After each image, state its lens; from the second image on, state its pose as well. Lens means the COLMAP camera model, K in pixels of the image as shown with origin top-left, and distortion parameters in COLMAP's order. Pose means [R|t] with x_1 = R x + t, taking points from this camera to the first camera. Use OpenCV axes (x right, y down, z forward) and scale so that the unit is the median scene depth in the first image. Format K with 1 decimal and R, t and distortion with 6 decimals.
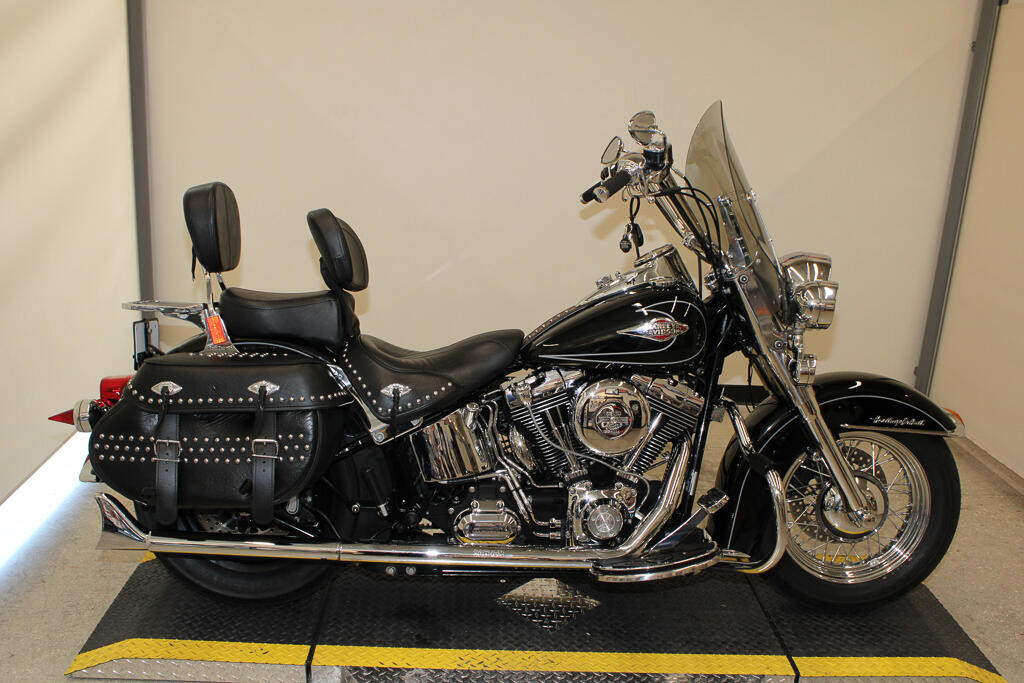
lens RADIAL K [[935.3, 0, 512.0], [0, 935.3, 341.5], [0, 0, 1]] dist [-0.151536, 0.161403]
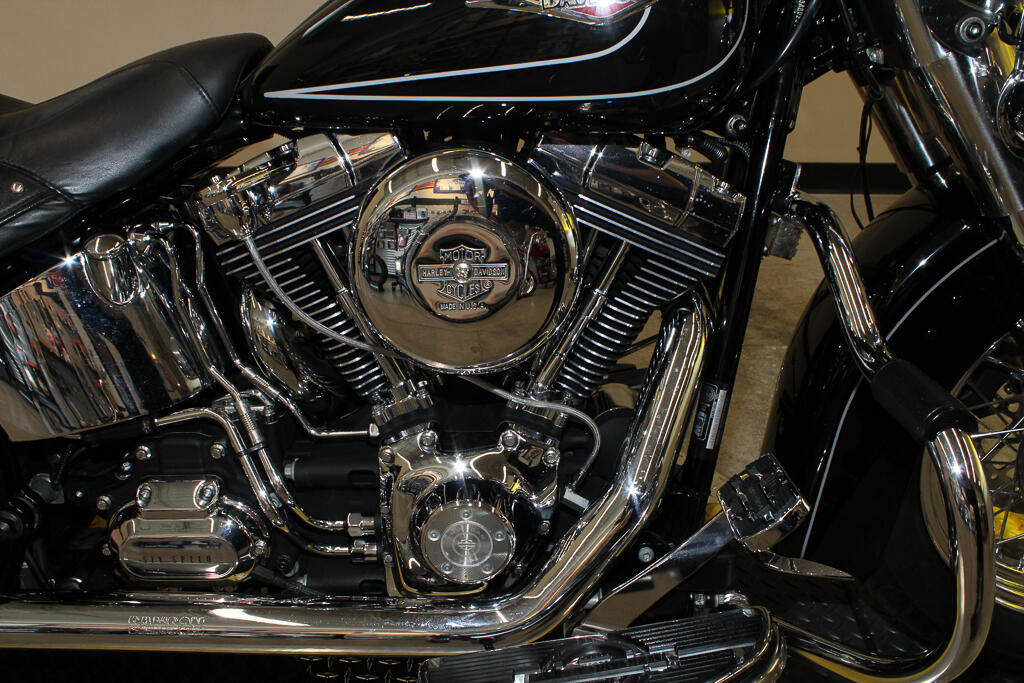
lens RADIAL K [[935.3, 0, 512.0], [0, 935.3, 341.5], [0, 0, 1]] dist [-0.151536, 0.161403]
pose [[0.996164, -0.025360, -0.083748, 0.144779], [0.042290, 0.977413, 0.207062, 0.037836], [0.076605, -0.209810, 0.974737, 0.626853]]
